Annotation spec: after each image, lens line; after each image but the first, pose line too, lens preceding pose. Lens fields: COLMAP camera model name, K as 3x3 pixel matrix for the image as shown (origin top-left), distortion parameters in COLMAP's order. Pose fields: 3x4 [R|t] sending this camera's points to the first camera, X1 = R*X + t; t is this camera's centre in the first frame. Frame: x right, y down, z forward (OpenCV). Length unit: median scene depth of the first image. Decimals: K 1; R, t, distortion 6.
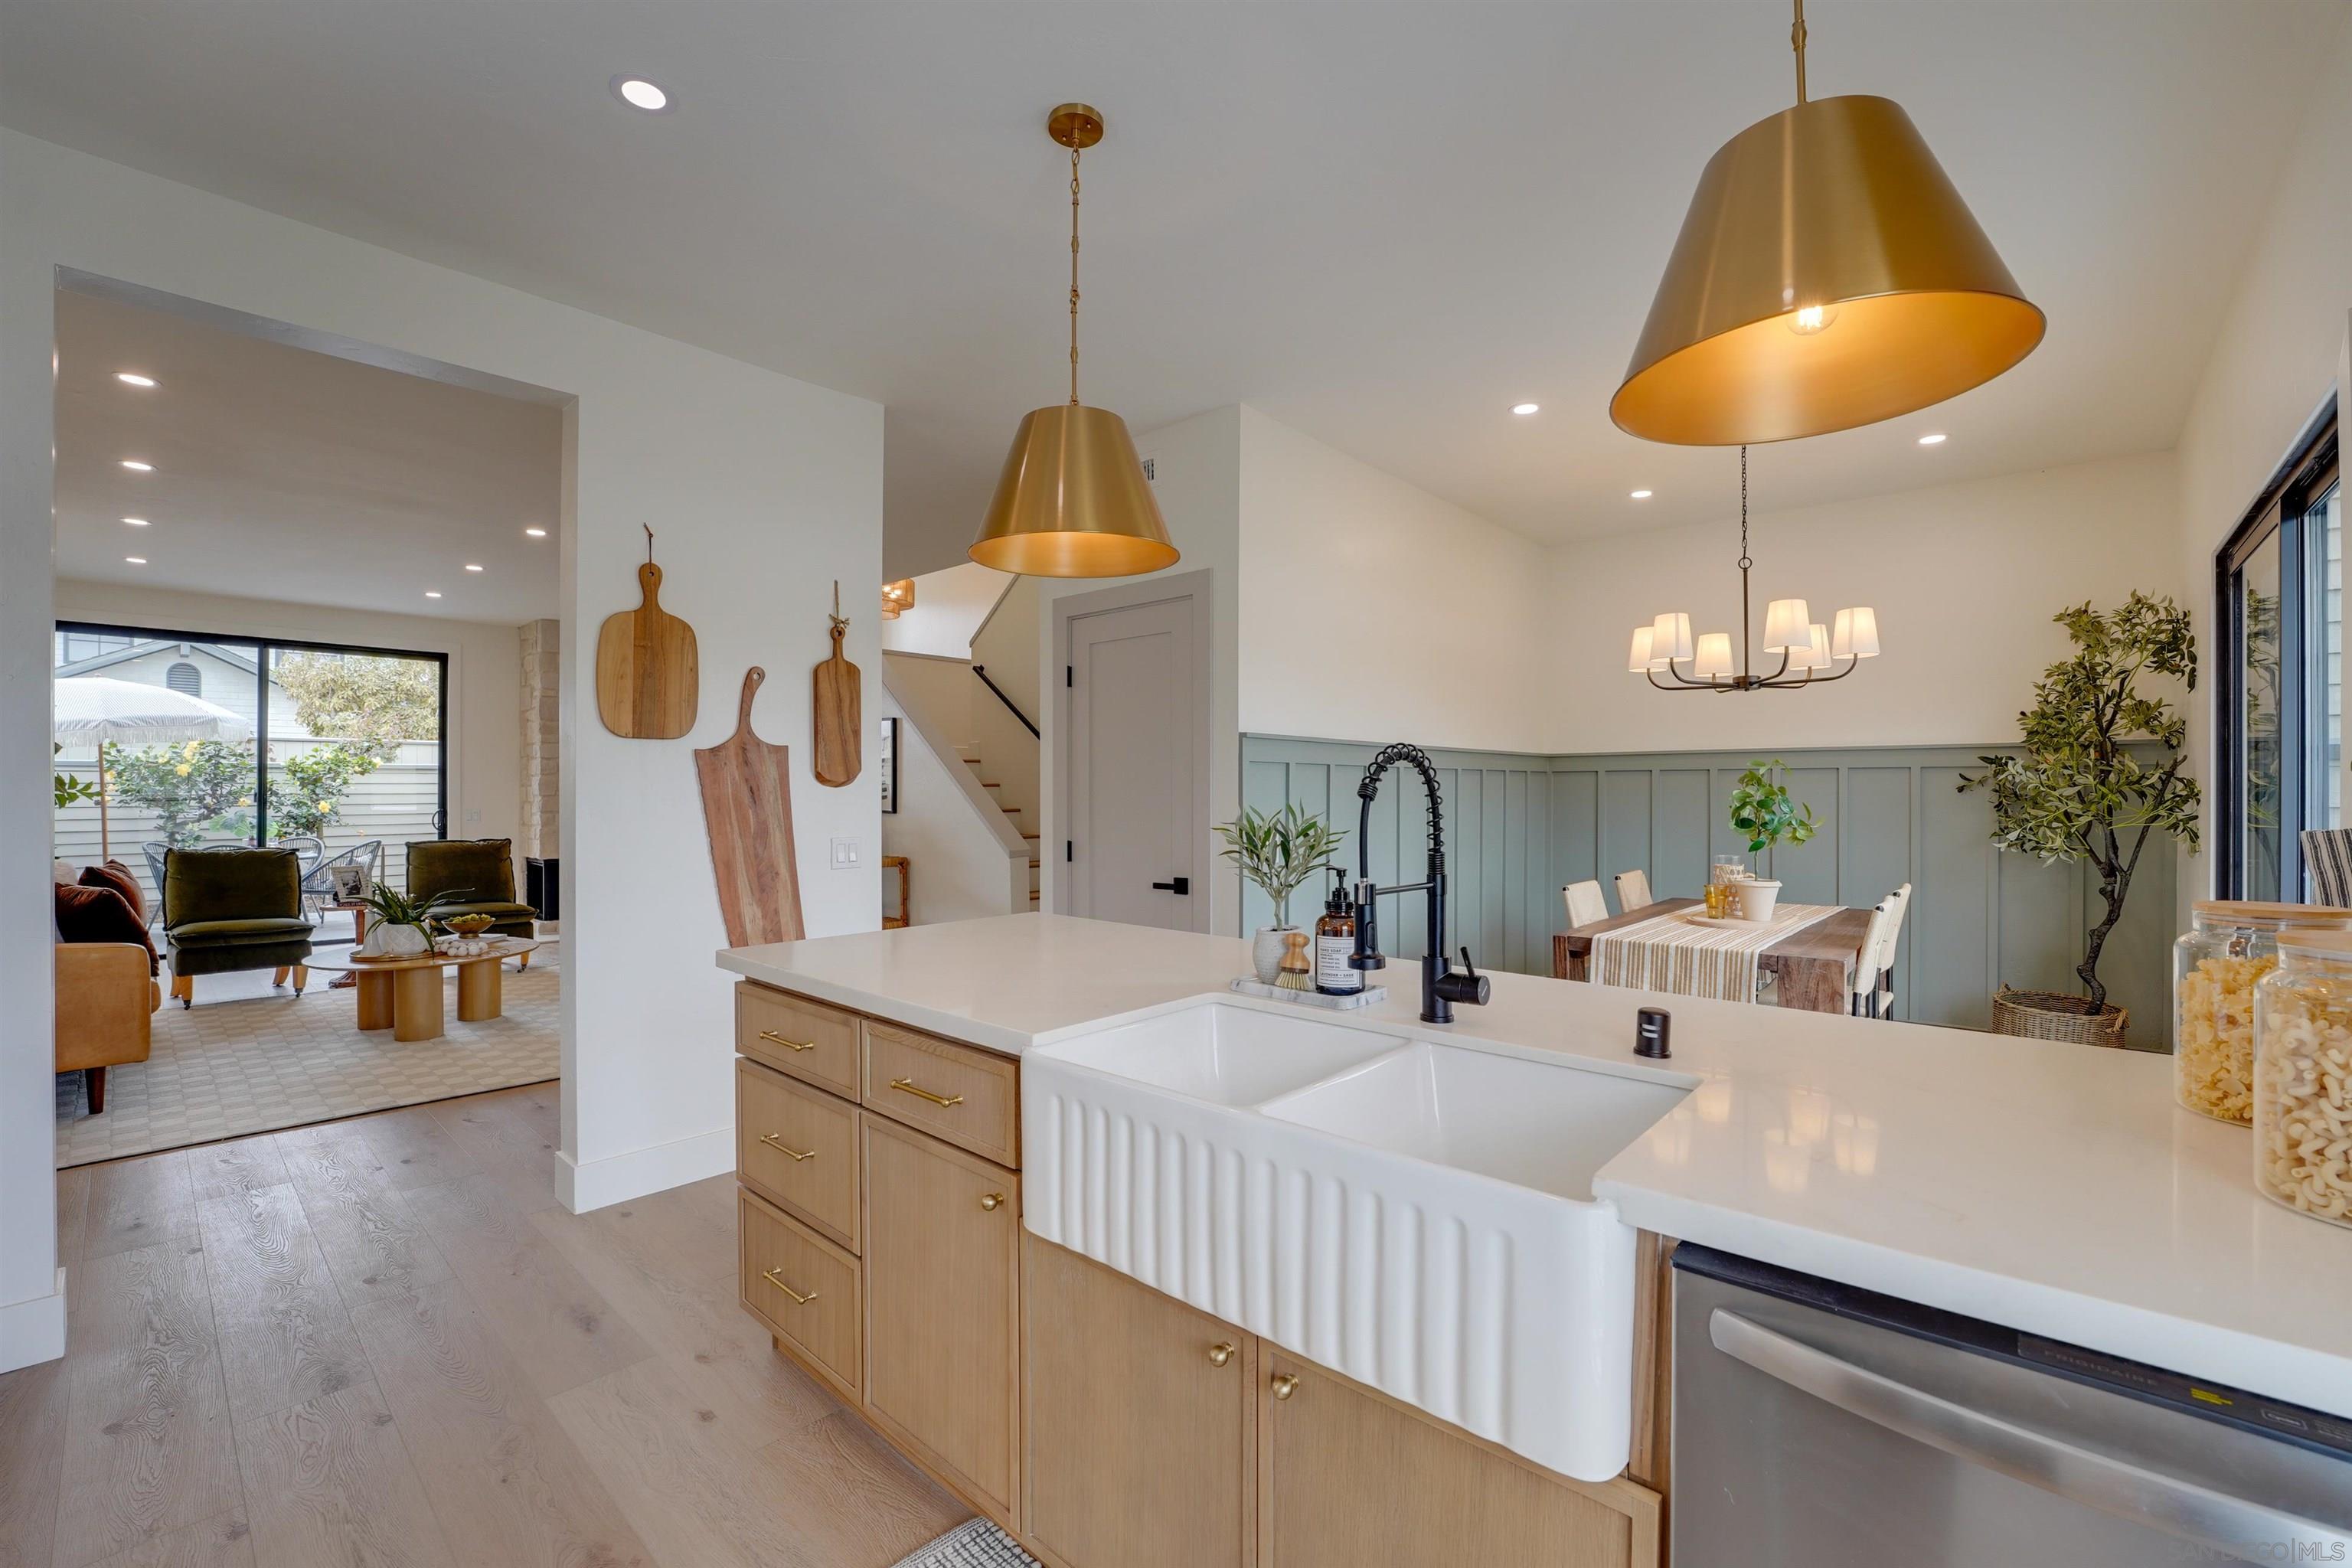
lens RADIAL K [[961.5, 0, 1176.2], [0, 961.5, 789.9], [0, 0, 1]] dist [-0.031334, 0.004576]
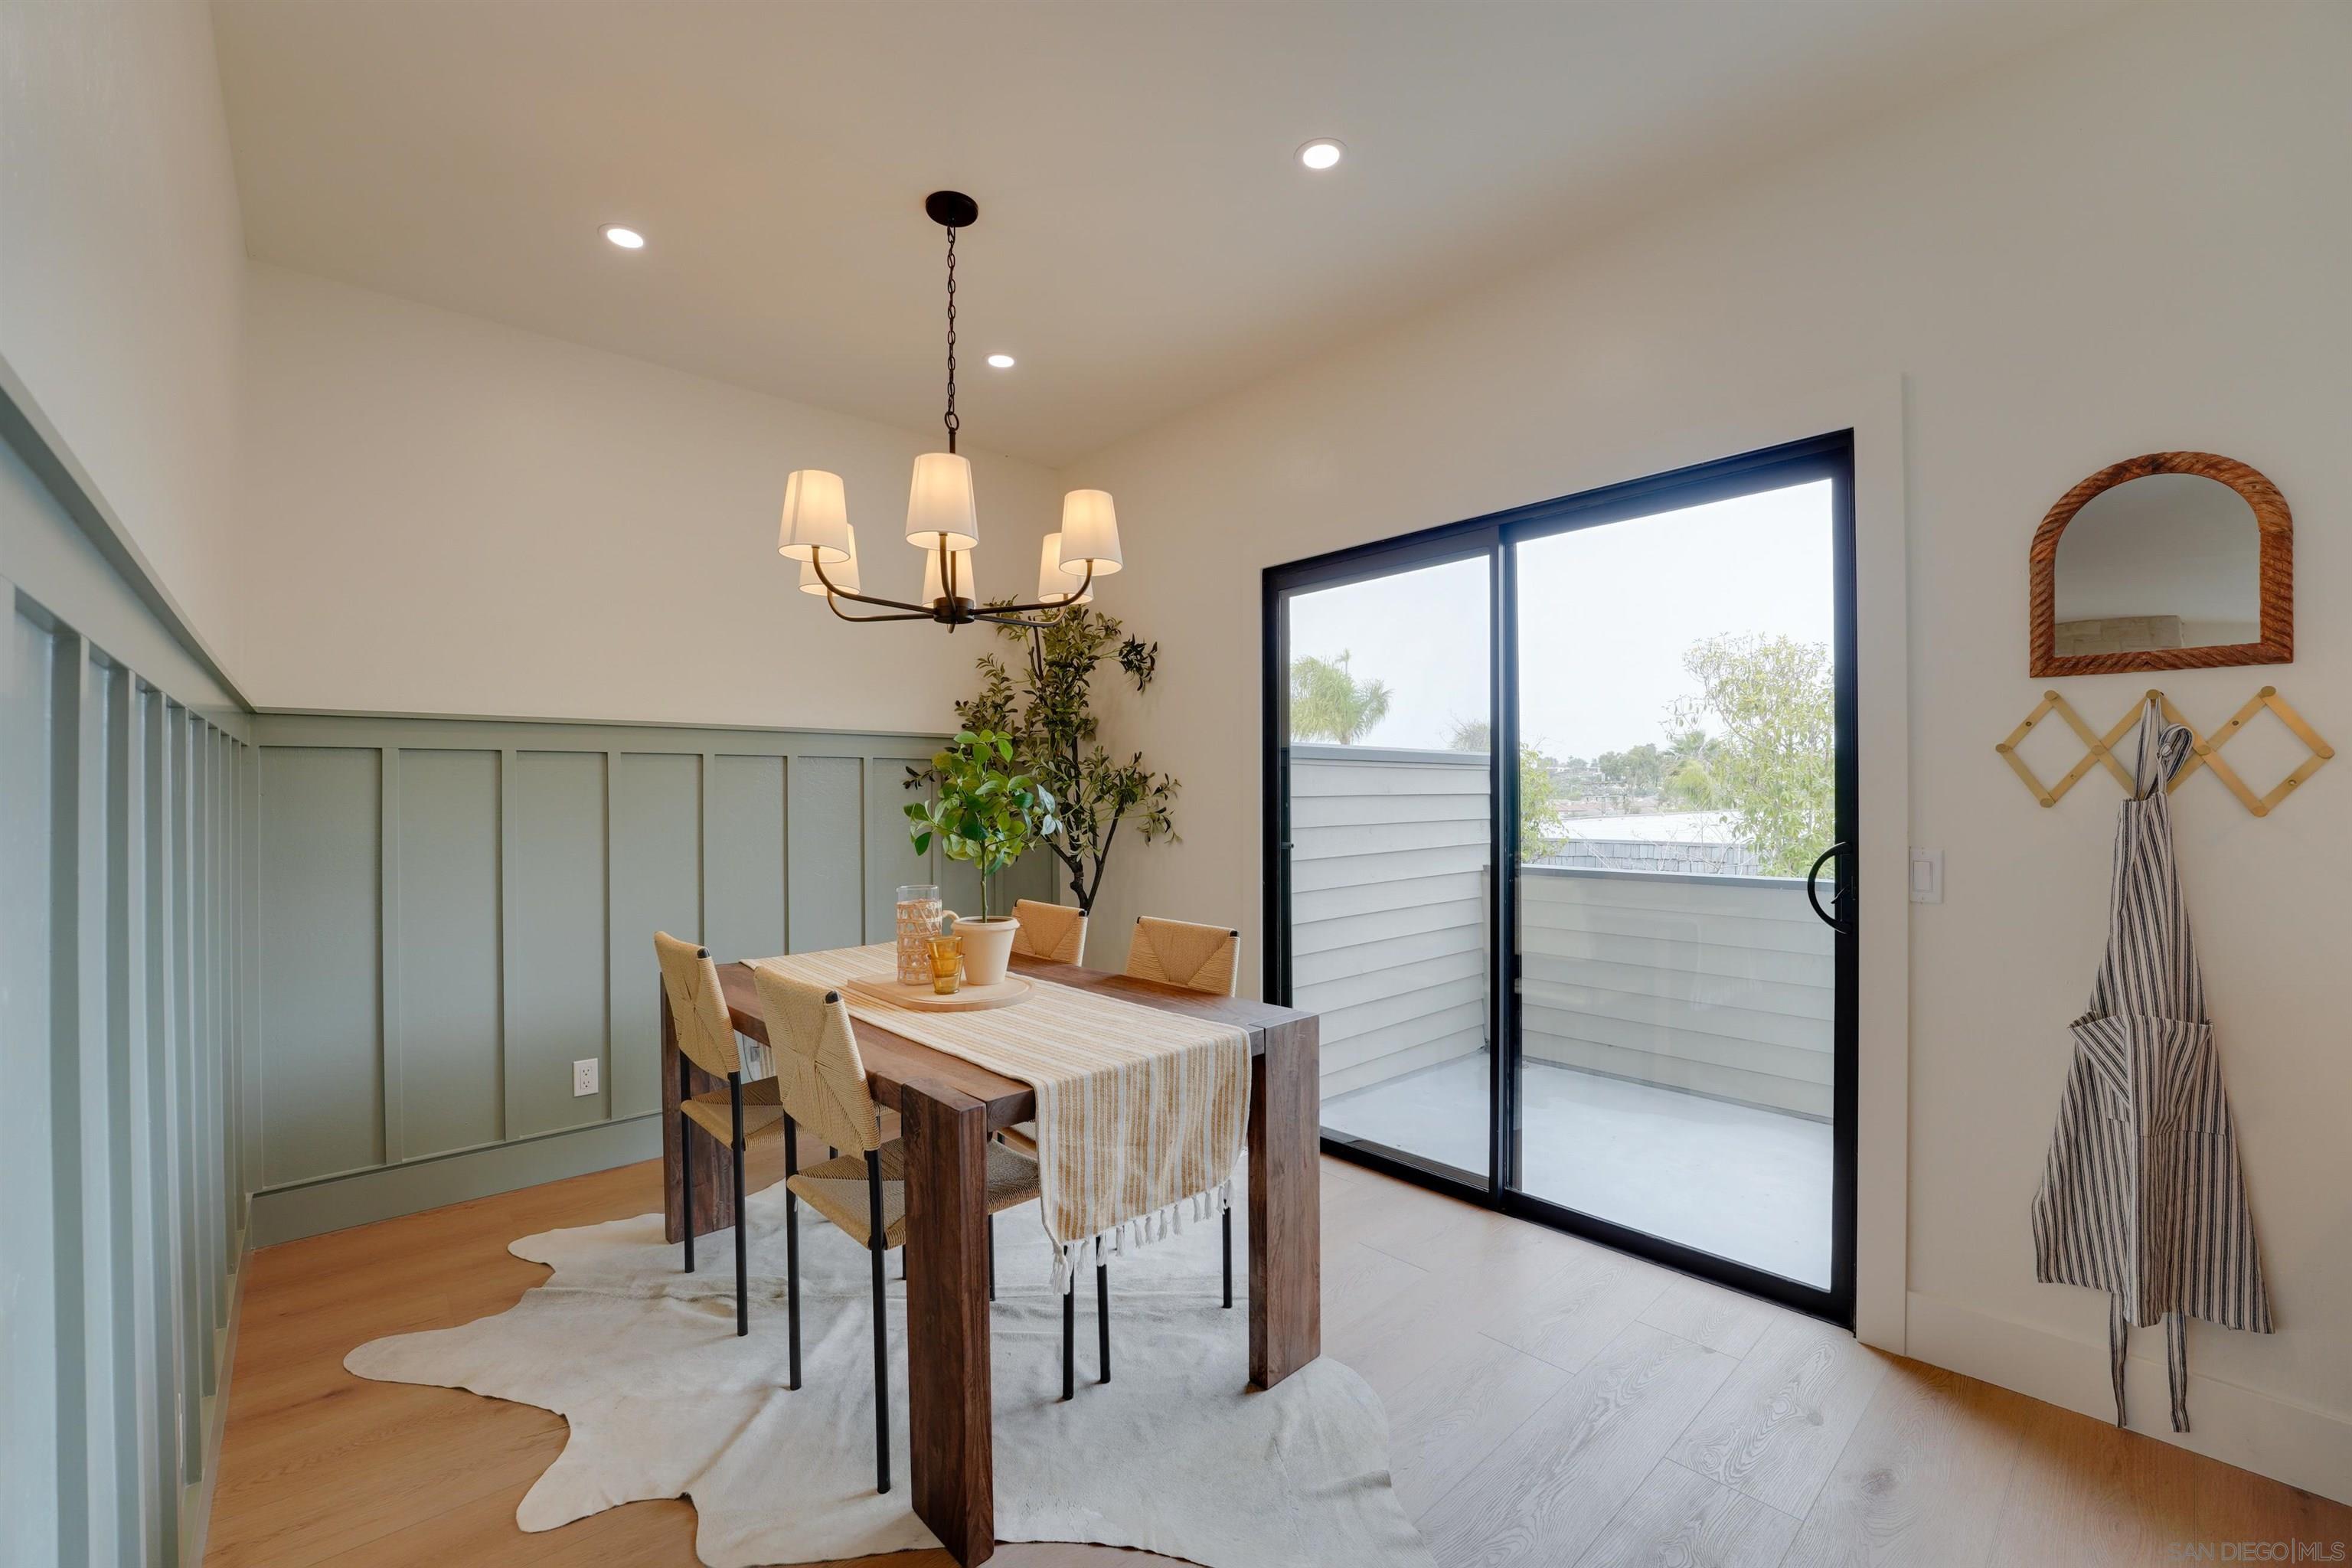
lens RADIAL K [[961.5, 0, 1176.2], [0, 961.5, 789.9], [0, 0, 1]] dist [-0.031334, 0.004576]
pose [[0.091697, 0.003595, 0.995780, -0.024841], [0.004596, 0.999981, -0.004033, 0.012573], [-0.995776, 0.004946, 0.091678, 0.946593]]
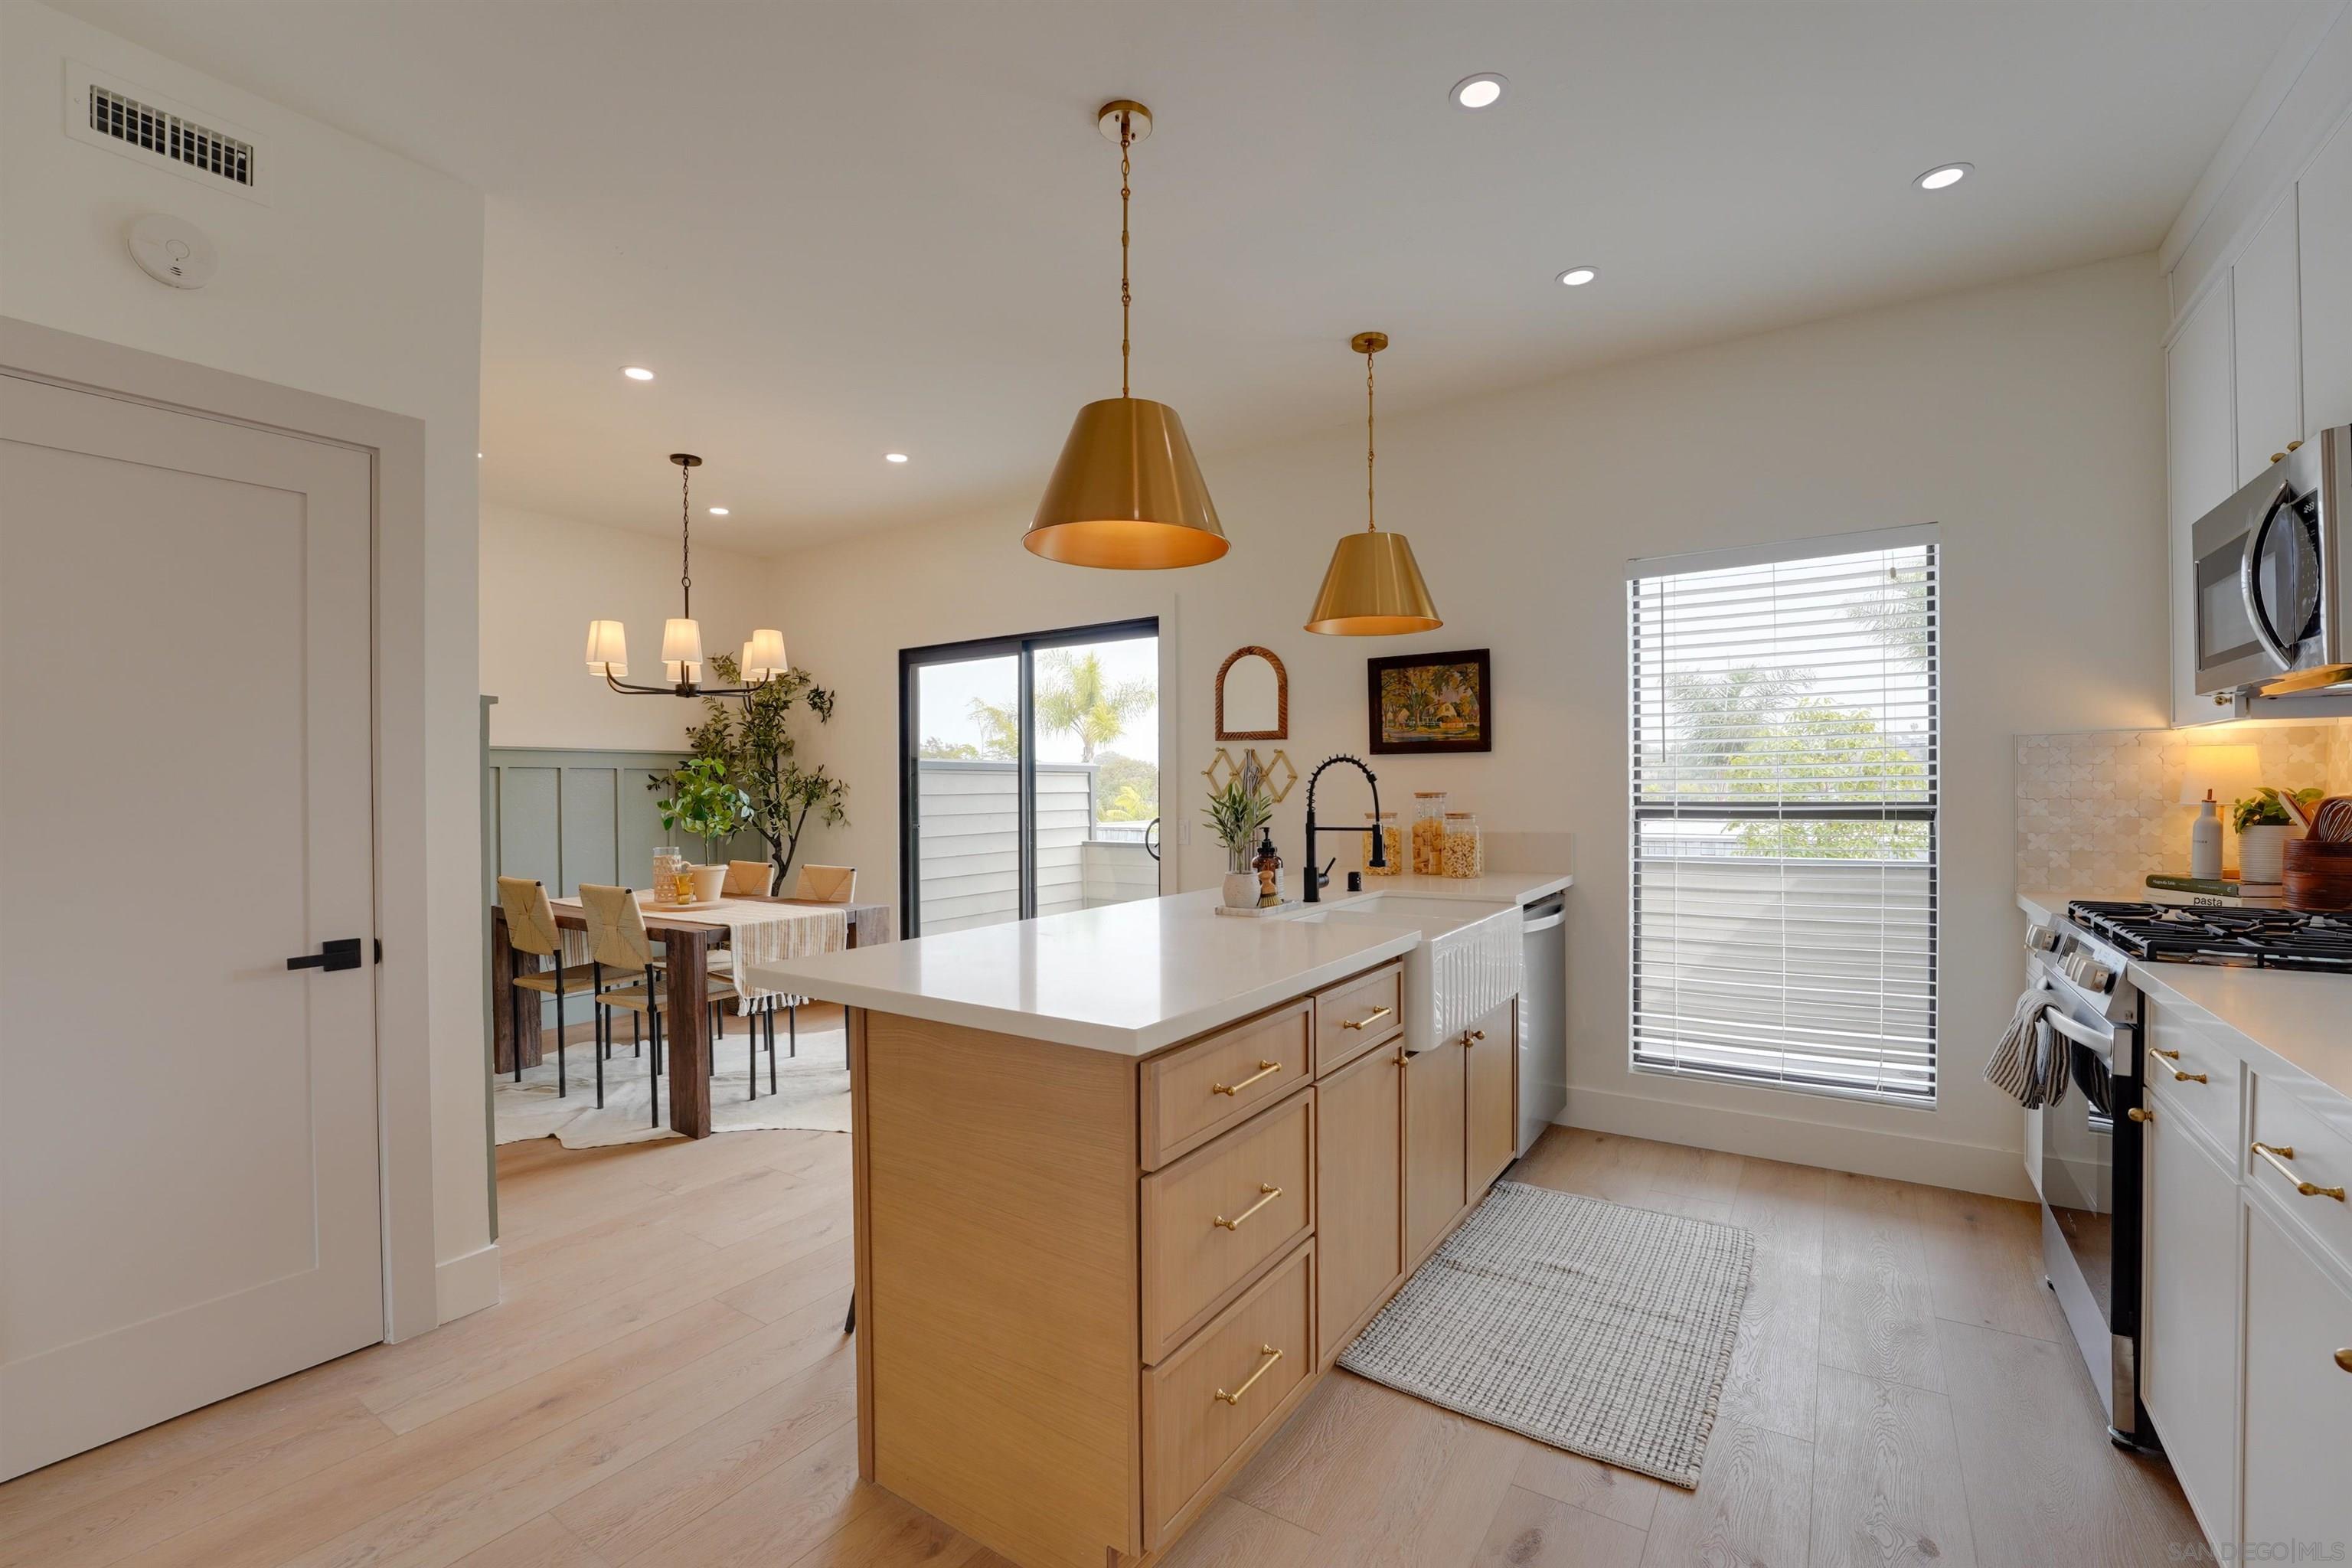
lens RADIAL K [[995.3, 0, 1184.4], [0, 995.3, 789.5], [0, 0, 1]] dist [-0.029162, 0.000020]
pose [[-0.155164, -0.000415, 0.987889, -0.755948], [0.006844, 0.999975, 0.001495, 0.007303], [-0.987865, 0.006993, -0.155158, 0.720678]]
